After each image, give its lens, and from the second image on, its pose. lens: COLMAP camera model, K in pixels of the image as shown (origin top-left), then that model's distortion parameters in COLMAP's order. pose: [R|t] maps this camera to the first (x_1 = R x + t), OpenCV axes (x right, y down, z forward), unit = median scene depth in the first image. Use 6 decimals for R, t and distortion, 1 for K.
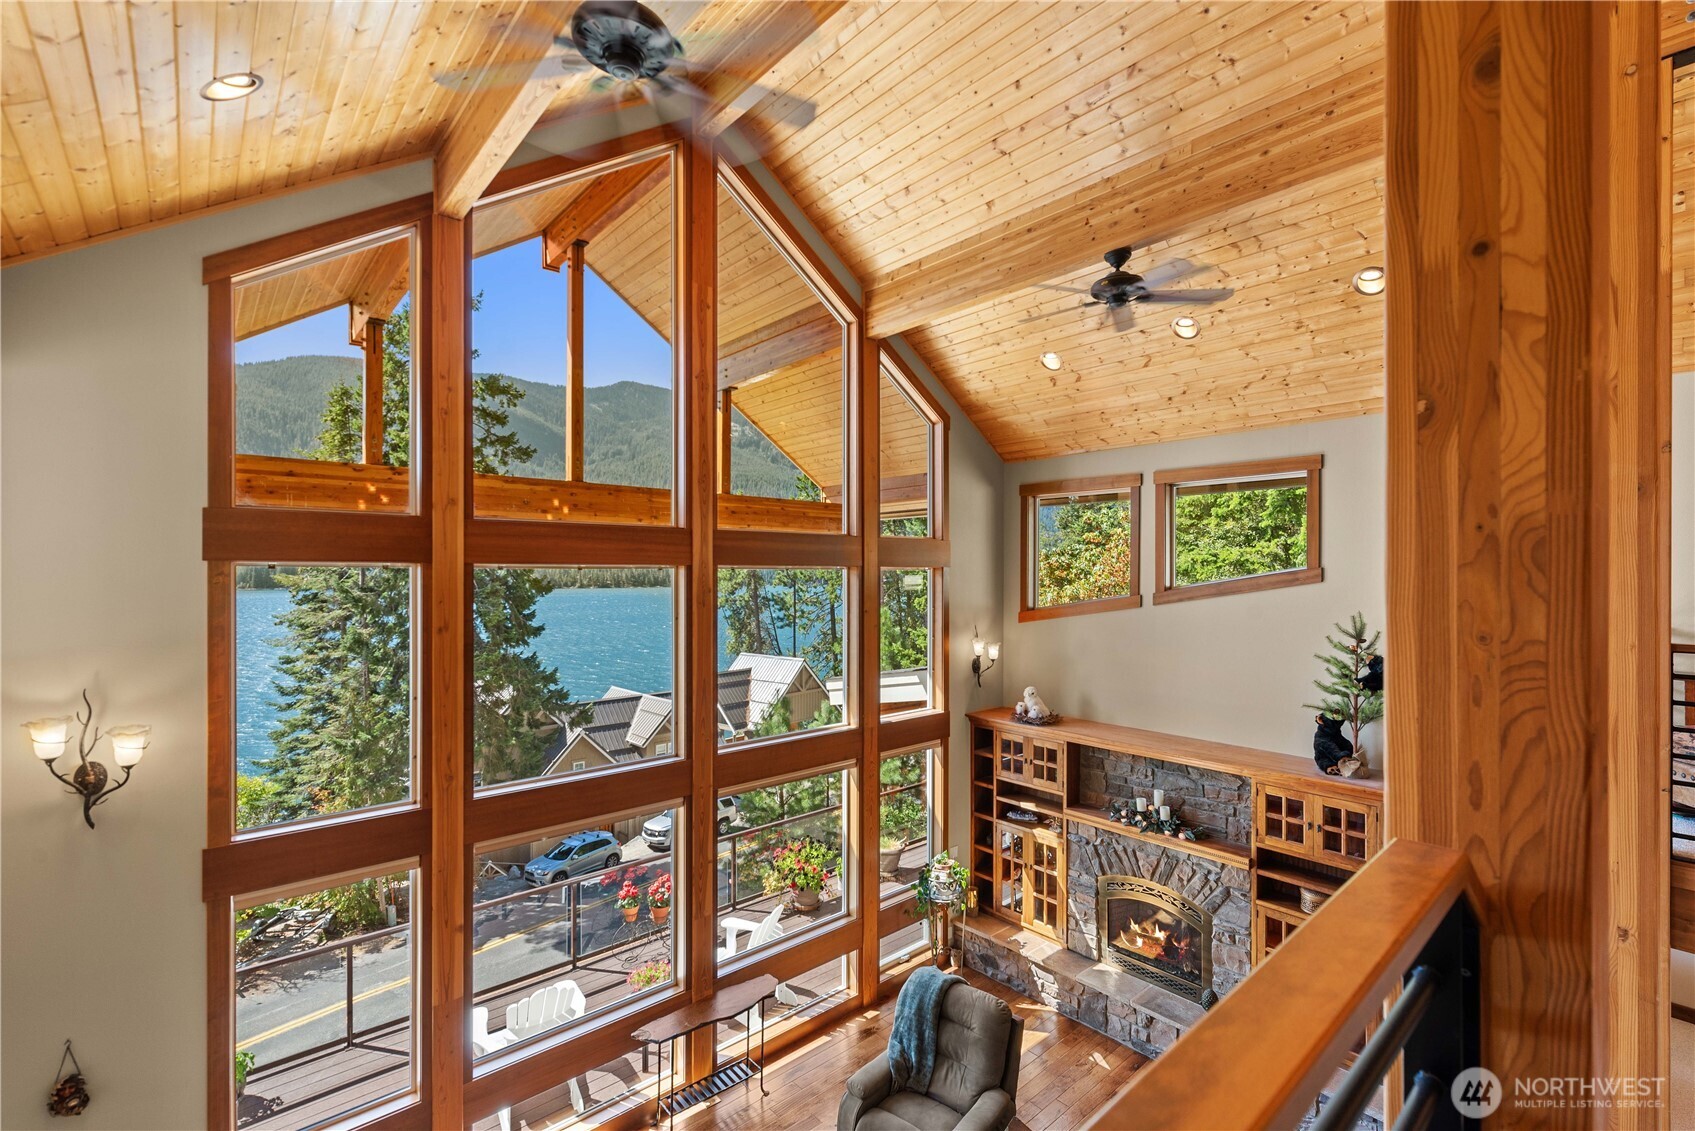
lens RADIAL K [[739.9, 0, 860.7], [0, 739.9, 576.7], [0, 0, 1]] dist [0.003782, 0.000217]
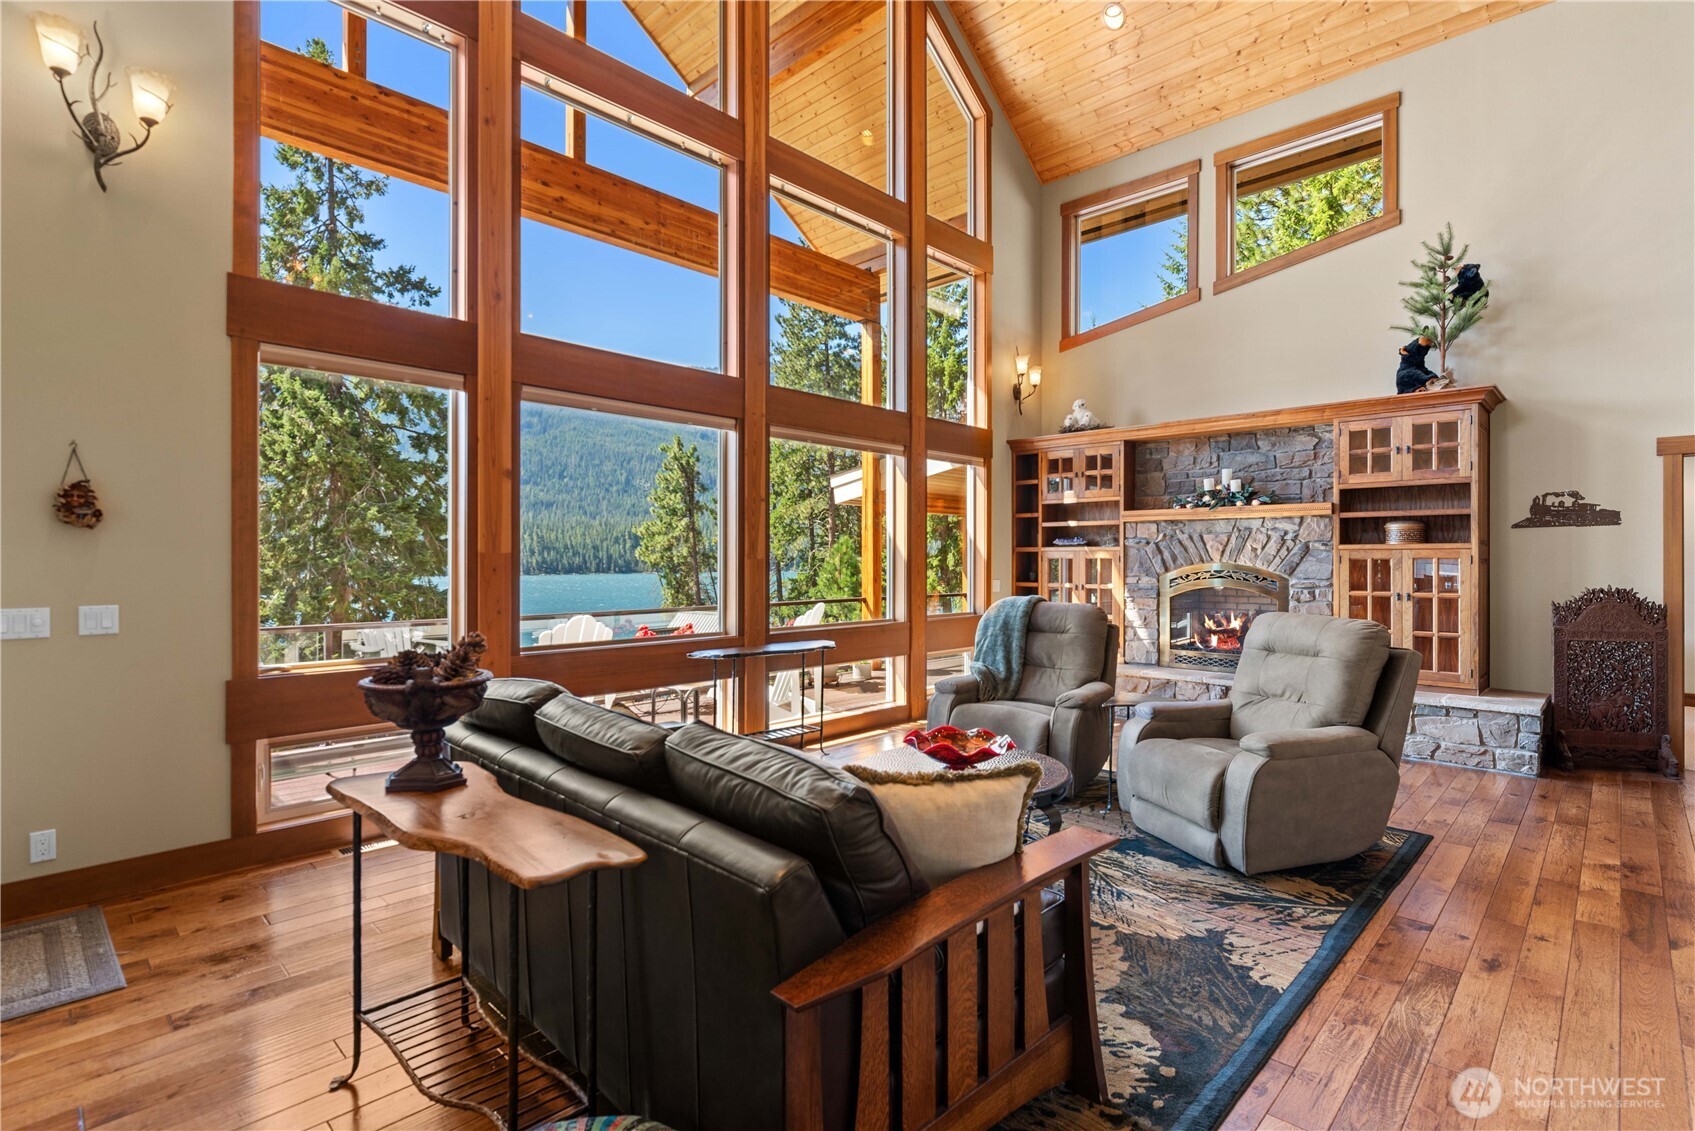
lens RADIAL K [[802.2, 0, 867.7], [0, 802.2, 561.6], [0, 0, 1]] dist [0.001849, -0.001572]
pose [[0.996437, -0.000309, 0.084344, -0.134367], [0.000365, 1.000000, -0.000656, 0.389858], [-0.084344, 0.000684, 0.996436, 0.018389]]
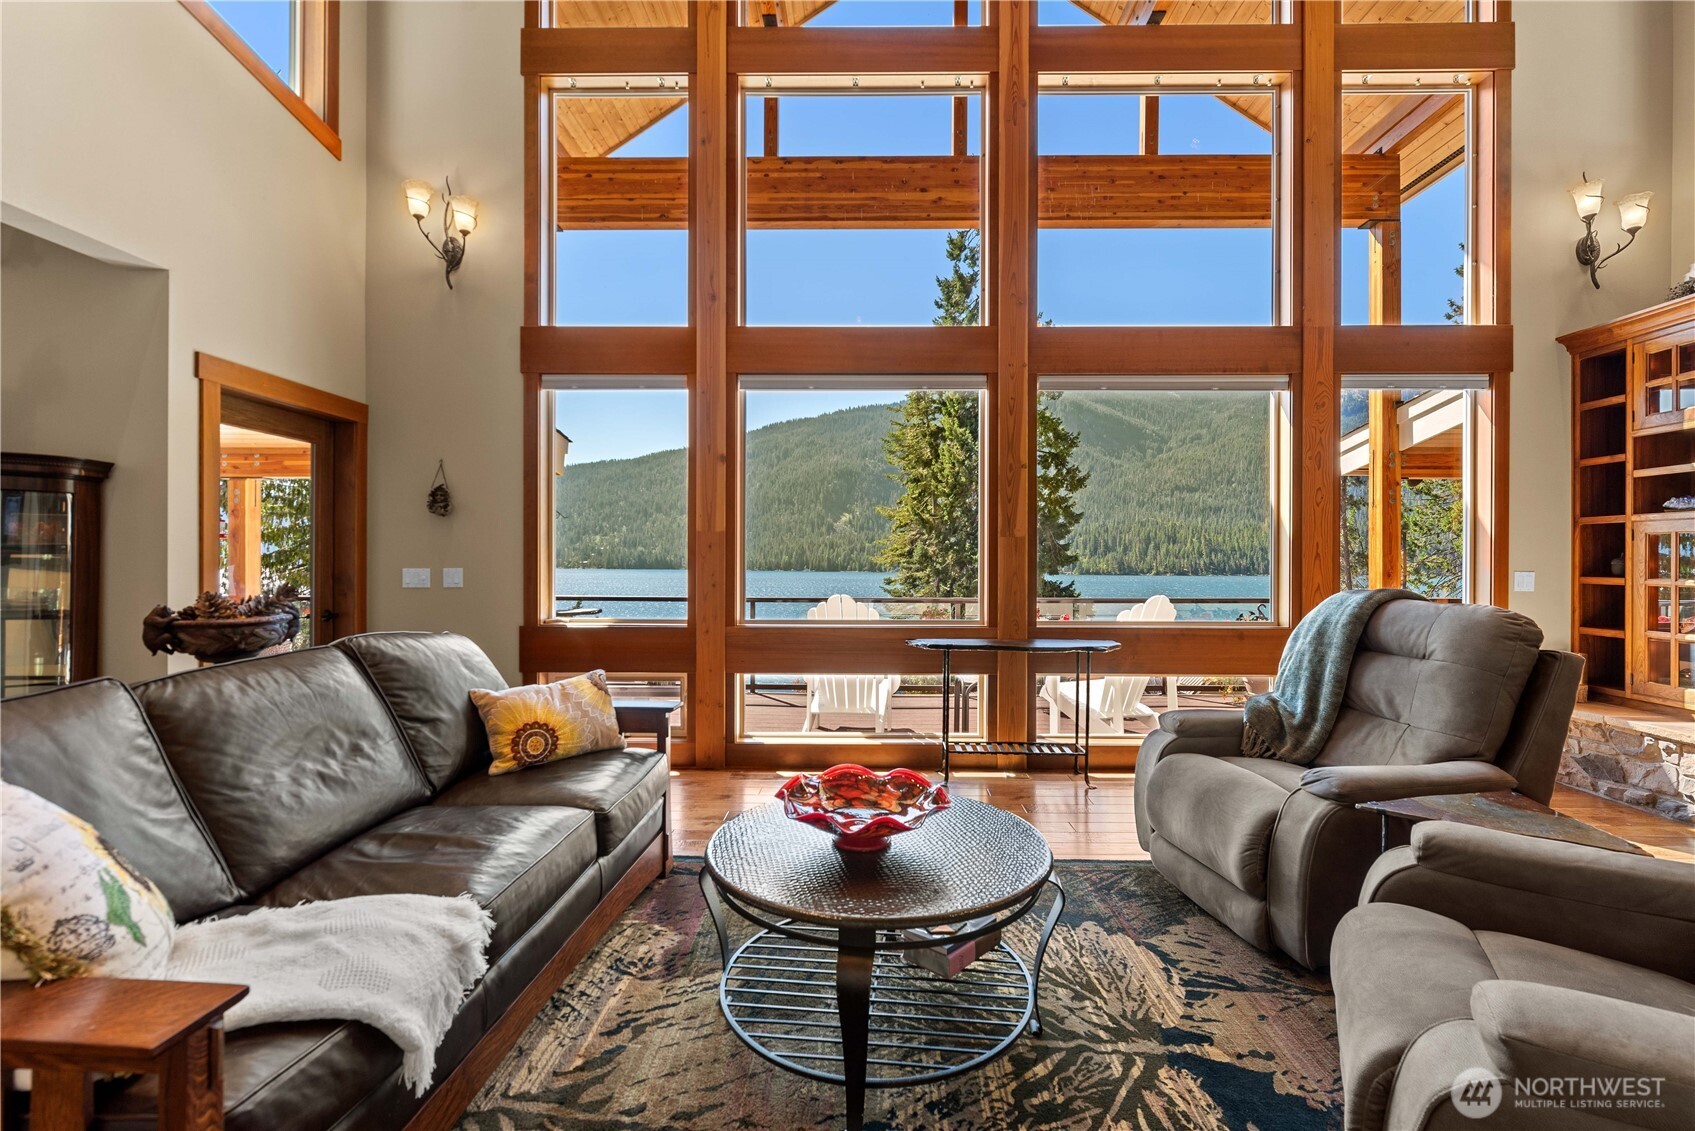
lens RADIAL K [[739.9, 0, 863.7], [0, 739.9, 558.6], [0, 0, 1]] dist [0.003782, 0.000217]
pose [[0.738853, -0.001793, -0.673864, 0.153112], [-0.003250, 0.999975, -0.006225, 0.409443], [0.673859, 0.006789, 0.738829, 0.287647]]
